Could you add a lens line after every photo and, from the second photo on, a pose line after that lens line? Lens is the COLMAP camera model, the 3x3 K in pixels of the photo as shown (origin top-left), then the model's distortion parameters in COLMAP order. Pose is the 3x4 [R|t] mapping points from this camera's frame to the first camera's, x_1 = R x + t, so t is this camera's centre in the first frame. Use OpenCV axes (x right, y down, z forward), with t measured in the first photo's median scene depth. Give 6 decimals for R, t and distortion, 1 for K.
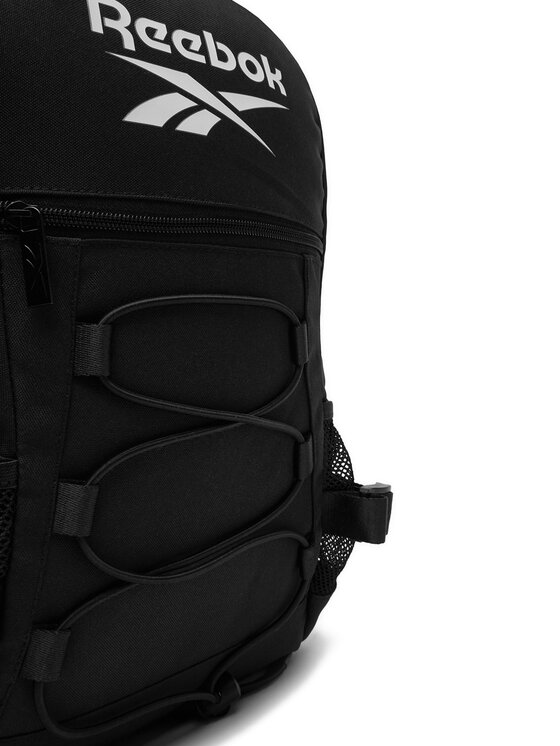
lens RADIAL K [[674.2, 0, 279.5], [0, 674.2, 376.2], [0, 0, 1]] dist [-0.022558, -0.005334]
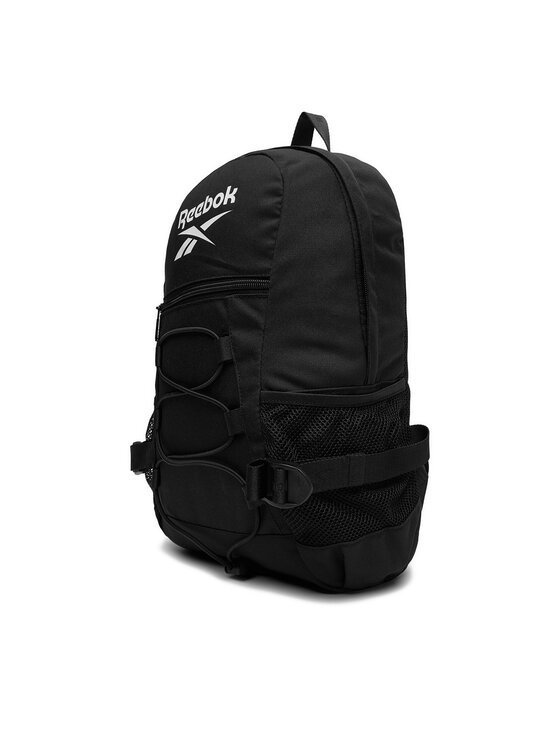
lens RADIAL K [[674.2, 0, 279.2], [0, 674.2, 371.2], [0, 0, 1]] dist [-0.022558, -0.005334]
pose [[-0.175695, -0.038178, -0.983704, 1.887700], [-0.067684, 0.997352, -0.026619, 0.043500], [0.982115, 0.061904, -0.177814, 1.674126]]
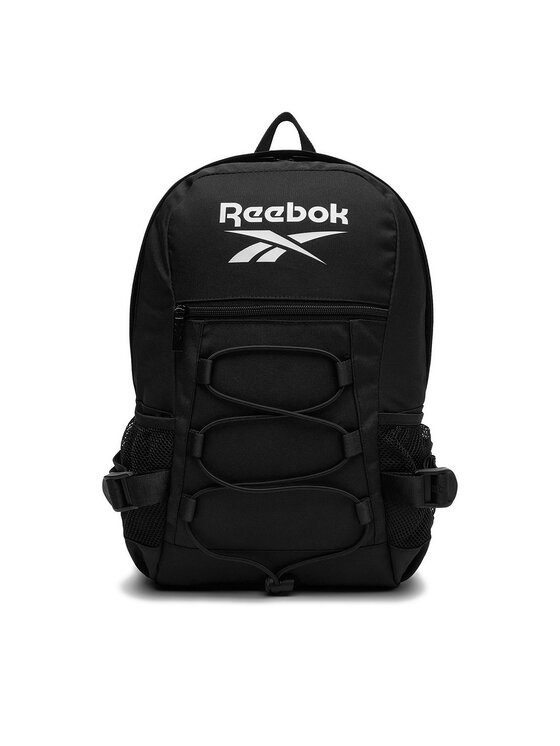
lens RADIAL K [[674.2, 0, 281.7], [0, 674.2, 374.8], [0, 0, 1]] dist [-0.022558, -0.005334]
pose [[0.670871, 0.047330, -0.740062, 1.341480], [-0.072928, 0.997334, -0.002326, -0.035545], [0.737980, 0.055532, 0.672534, -0.253141]]
